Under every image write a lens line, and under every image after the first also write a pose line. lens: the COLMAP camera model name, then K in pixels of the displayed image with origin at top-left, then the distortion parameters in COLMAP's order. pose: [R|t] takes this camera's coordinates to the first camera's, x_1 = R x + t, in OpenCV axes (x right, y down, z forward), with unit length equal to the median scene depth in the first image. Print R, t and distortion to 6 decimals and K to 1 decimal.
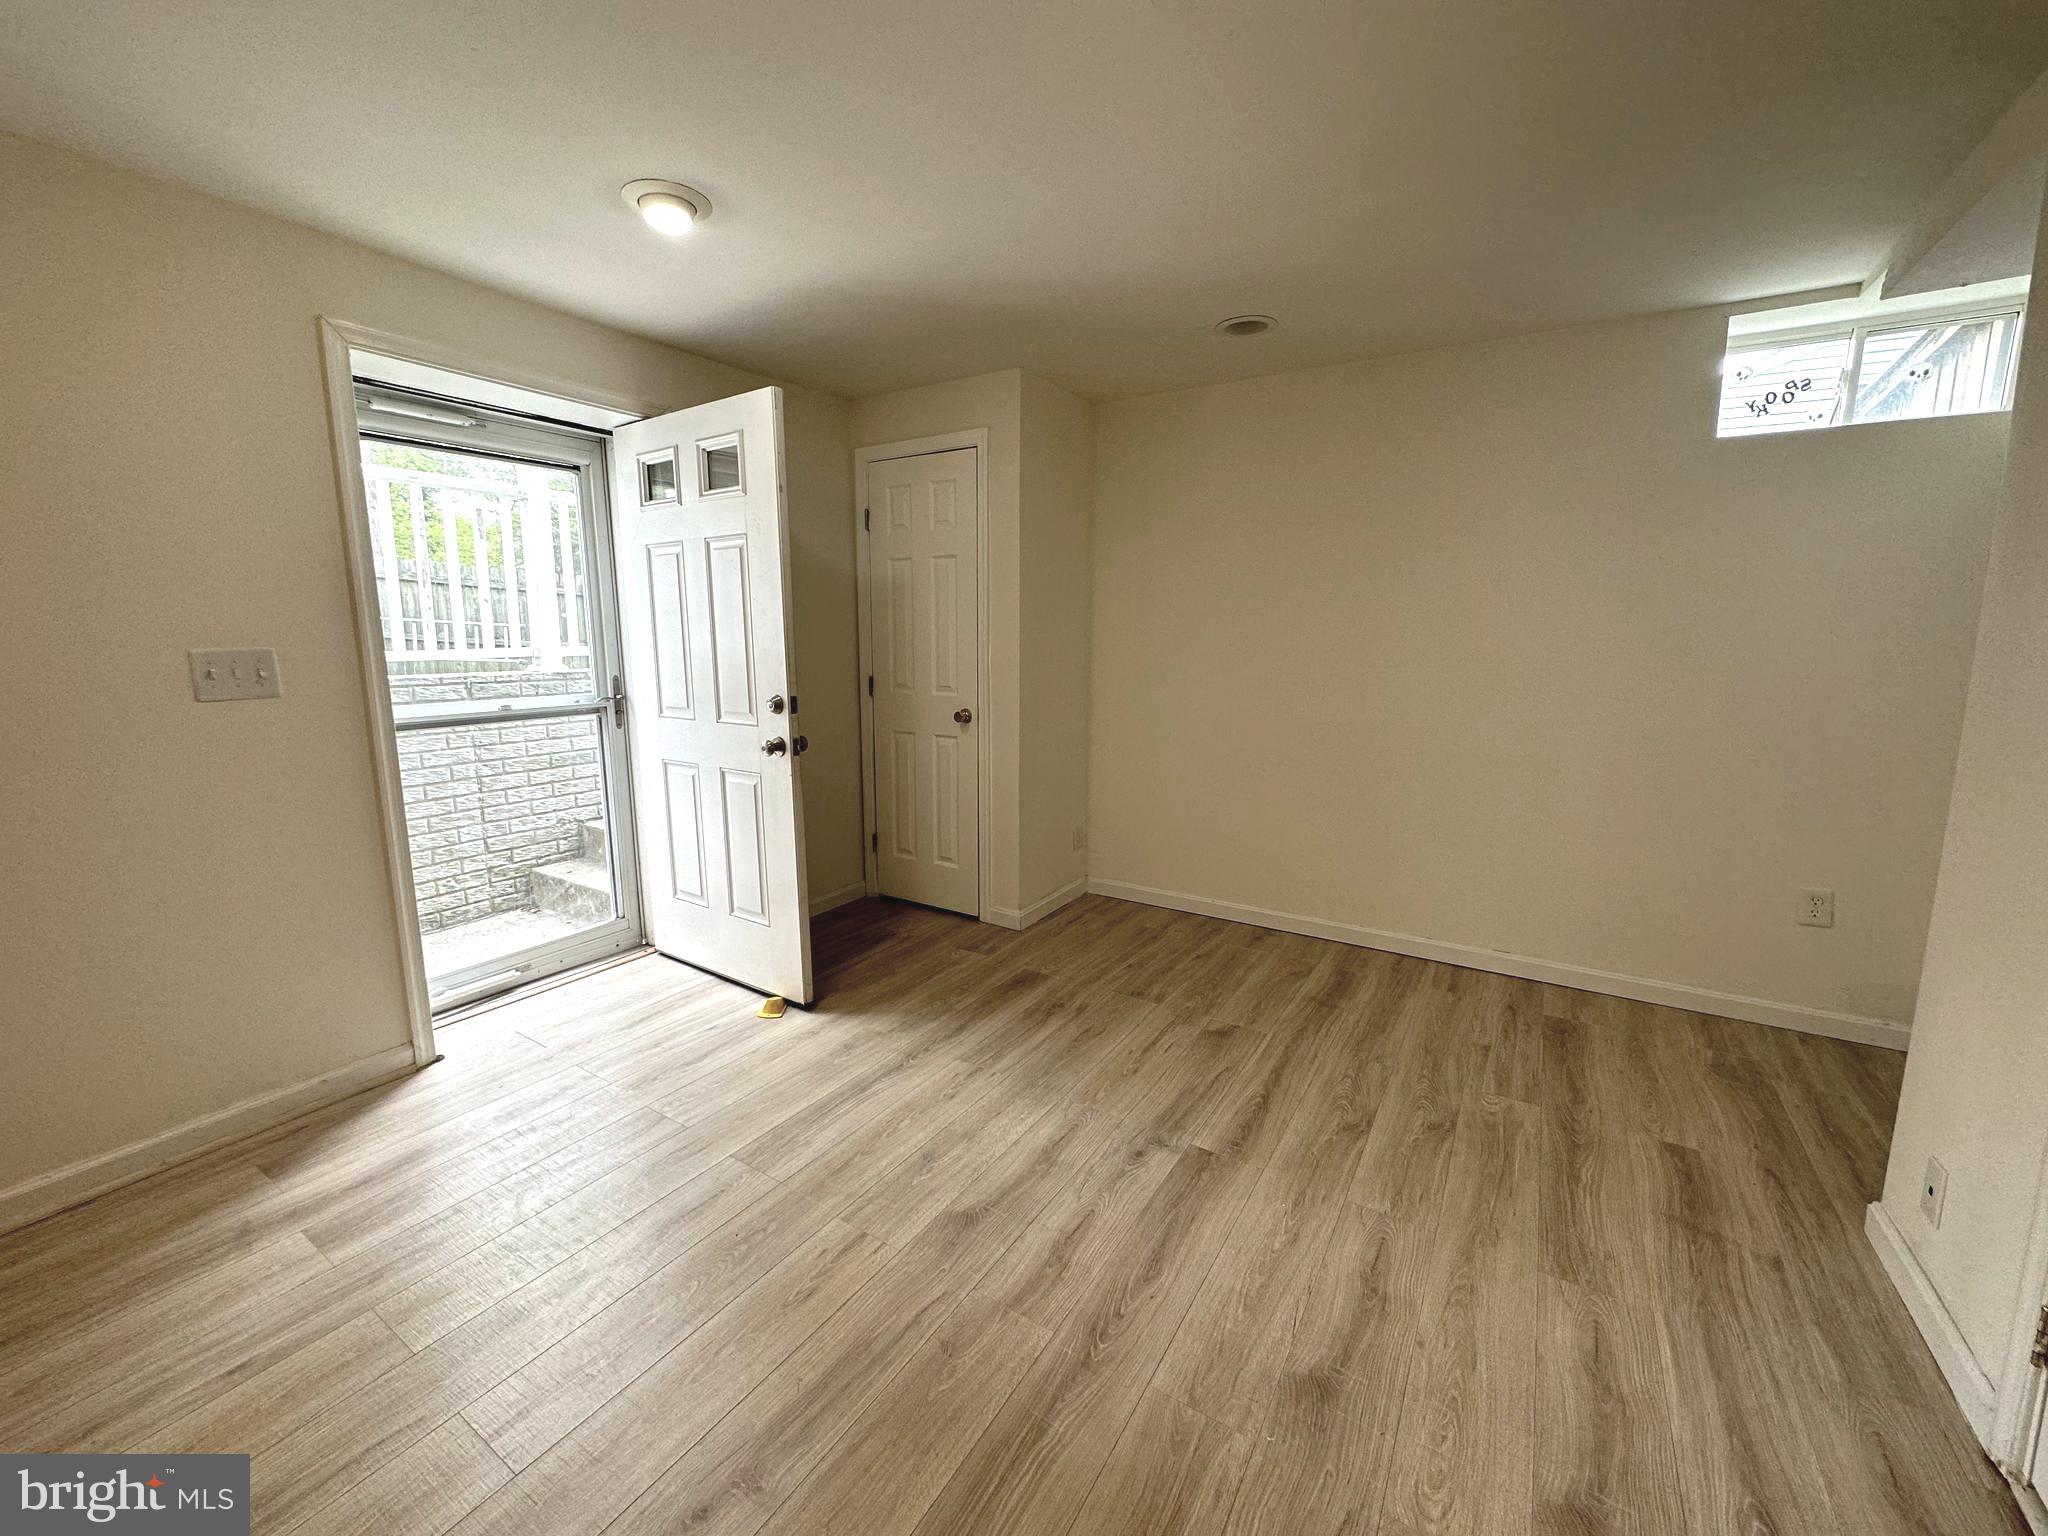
lens RADIAL K [[815.6, 0, 1023.2], [0, 815.6, 761.0], [0, 0, 1]] dist [-0.001211, 0.000077]
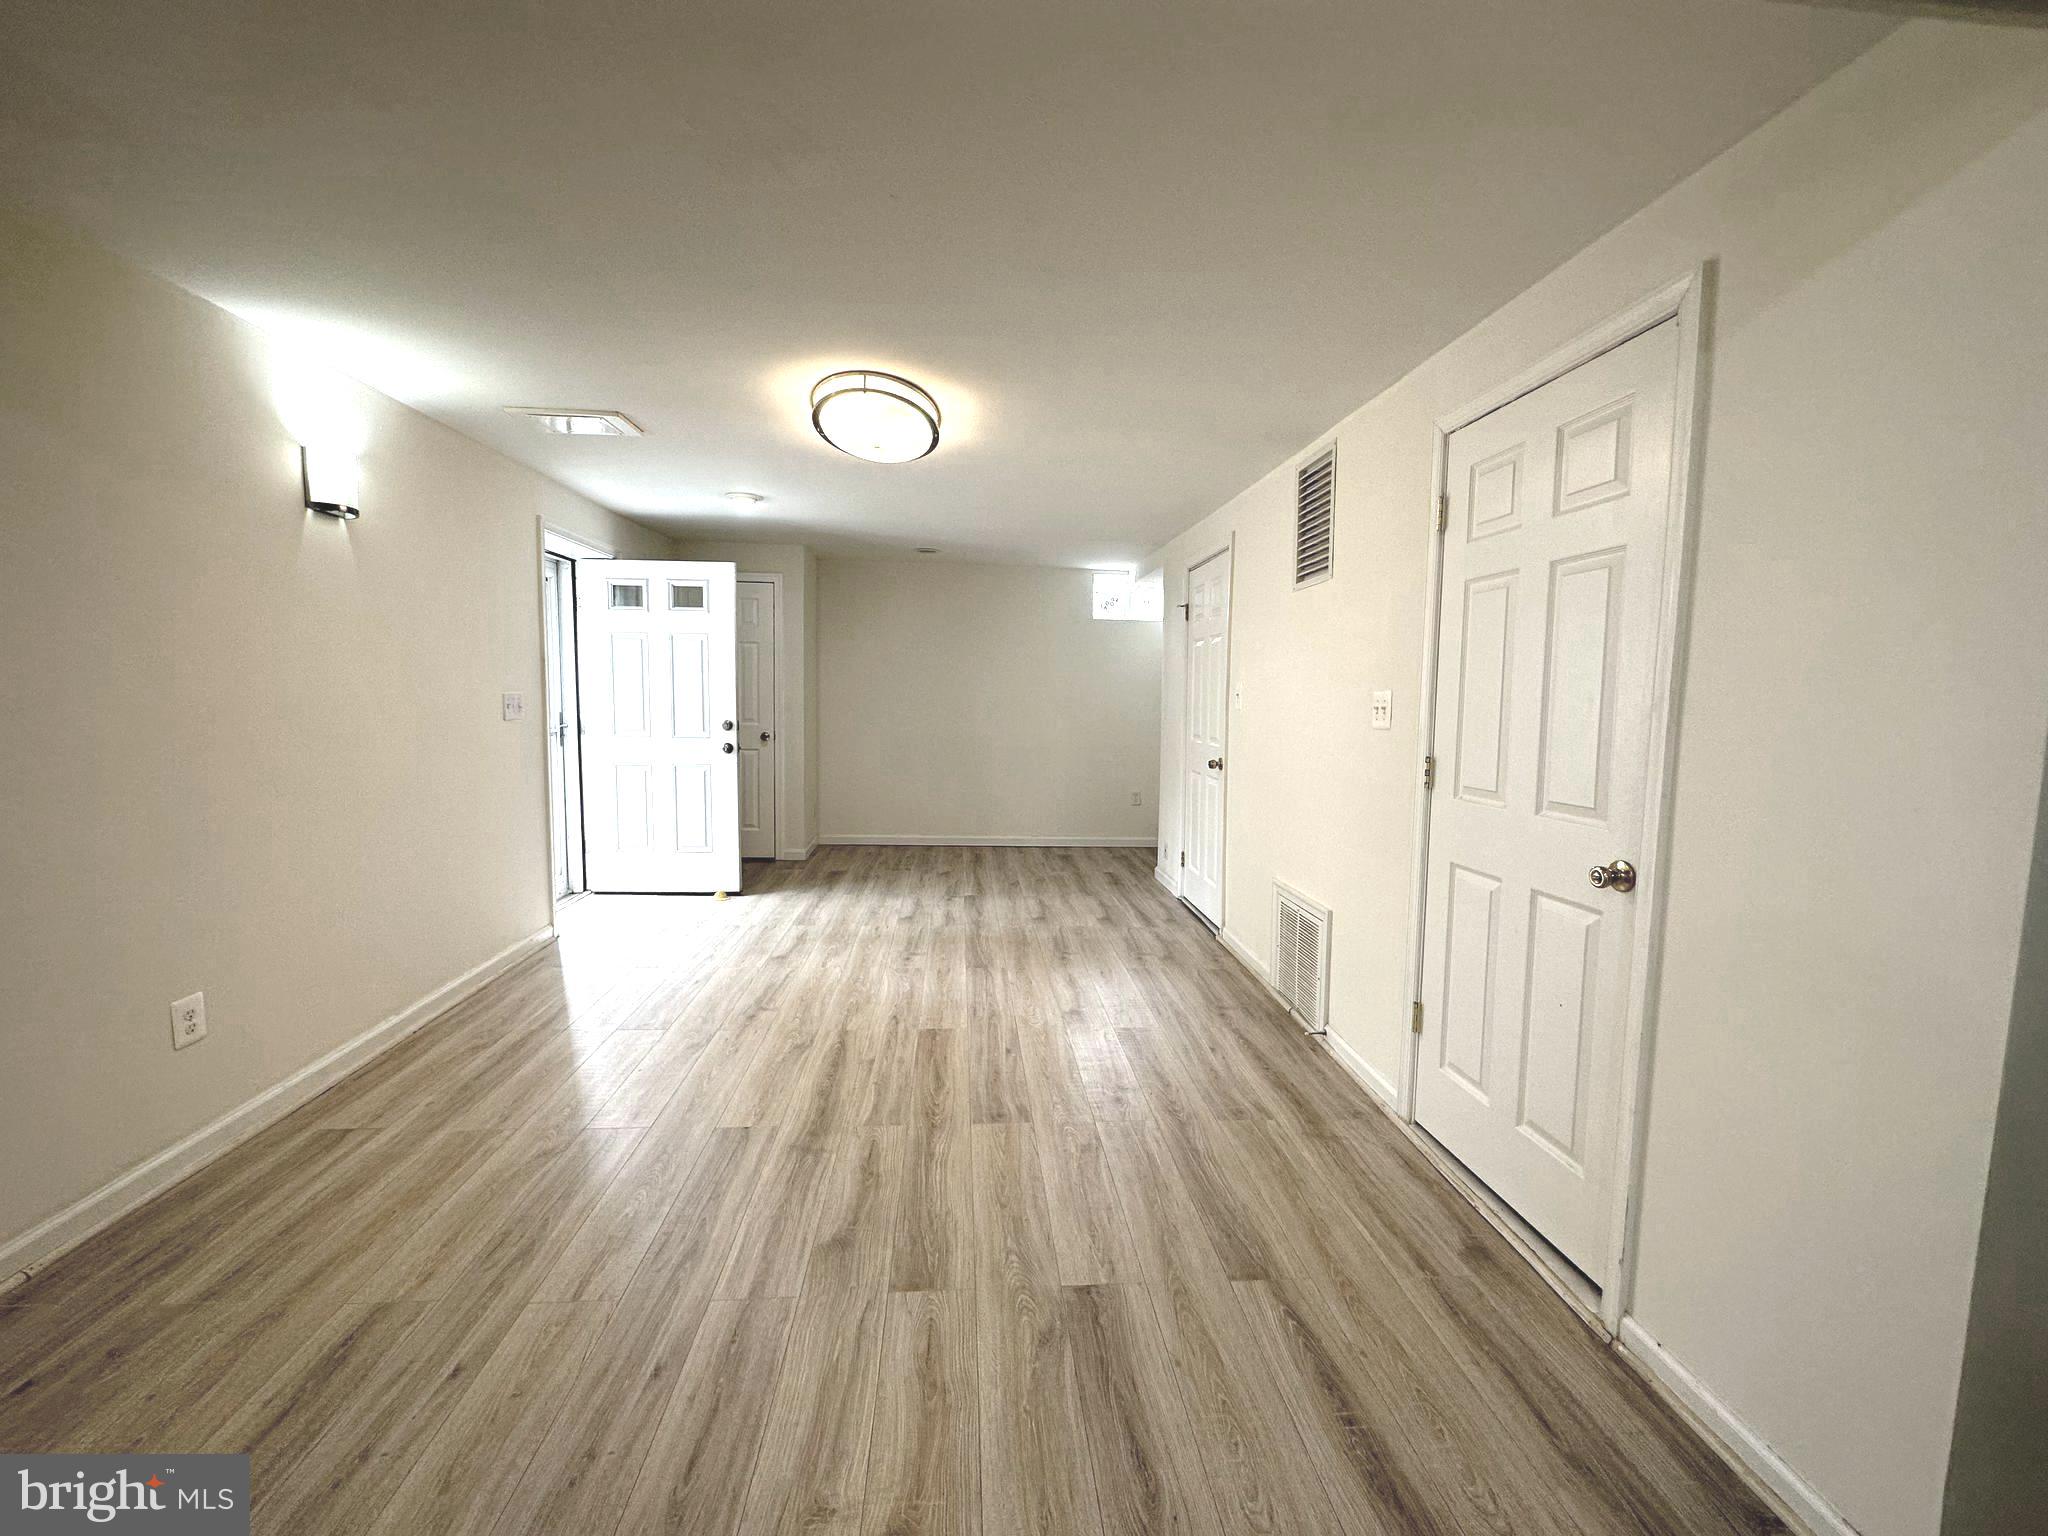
lens RADIAL K [[815.6, 0, 1023.2], [0, 815.6, 761.0], [0, 0, 1]] dist [-0.001211, 0.000077]
pose [[0.795892, -0.035252, 0.604412, -0.890656], [0.074214, 0.996455, -0.039608, 0.134467], [-0.600873, 0.076380, 0.795687, -0.875212]]
